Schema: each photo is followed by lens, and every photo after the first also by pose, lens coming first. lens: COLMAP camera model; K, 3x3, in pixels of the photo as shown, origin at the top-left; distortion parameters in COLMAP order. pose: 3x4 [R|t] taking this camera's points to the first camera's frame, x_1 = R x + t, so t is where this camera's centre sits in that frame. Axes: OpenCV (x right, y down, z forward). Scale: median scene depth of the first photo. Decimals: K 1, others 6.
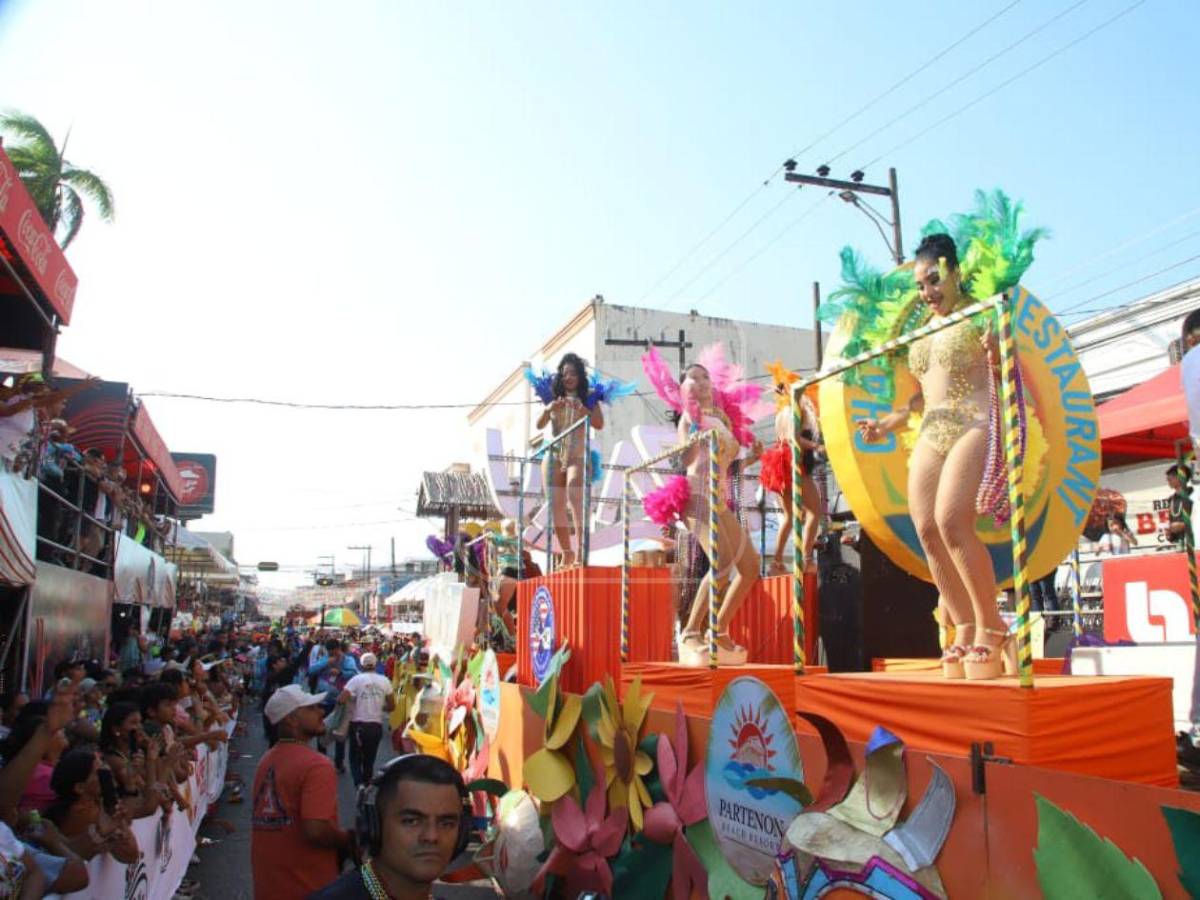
lens RADIAL K [[994.0, 0, 600.0], [0, 994.0, 450.0], [0, 0, 1]] dist [0.002536, 0.002989]
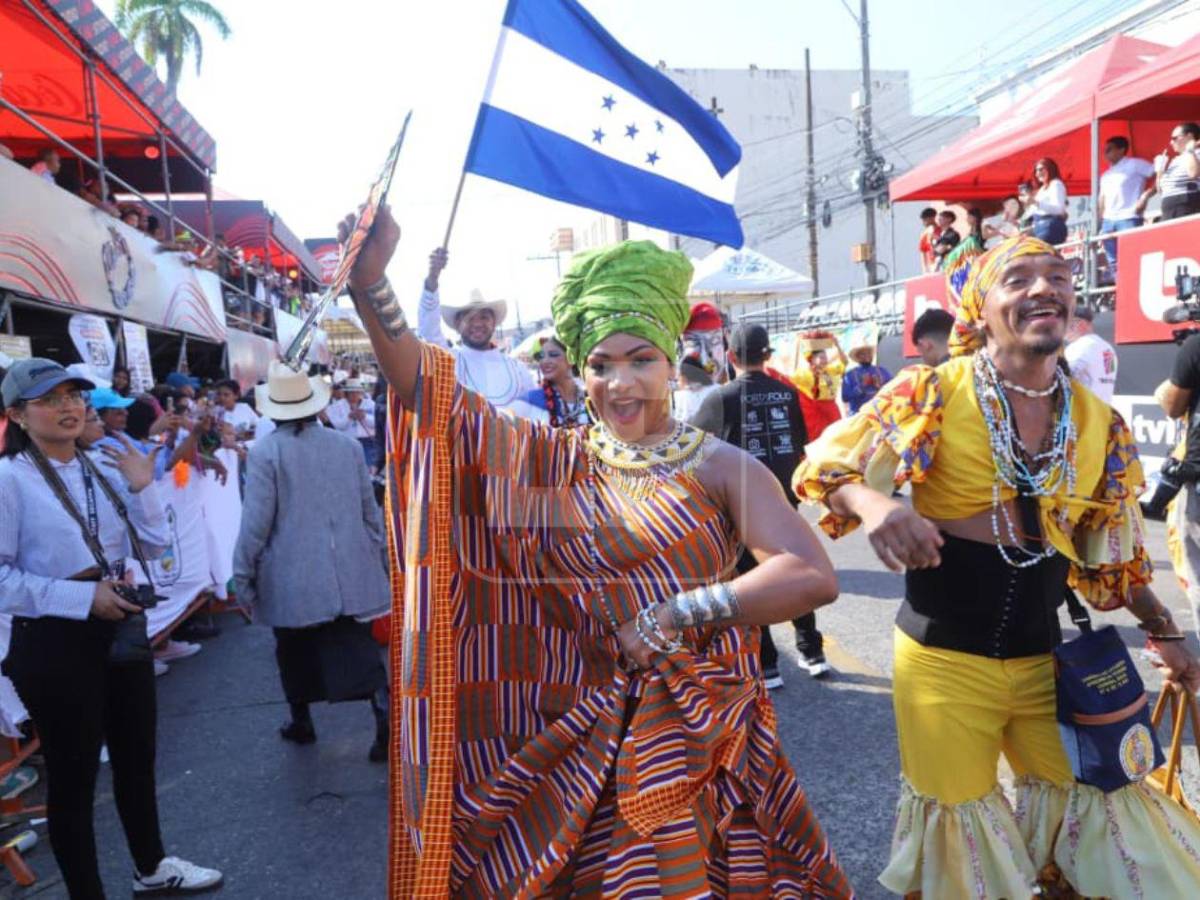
lens RADIAL K [[926.6, 0, 600.0], [0, 926.6, 450.0], [0, 0, 1]] dist [0.010417, 0.003159]
pose [[0.988976, -0.052318, -0.138526, 0.112529], [0.086122, 0.964232, 0.250679, -0.011753], [0.120456, -0.259846, 0.958108, -0.204603]]
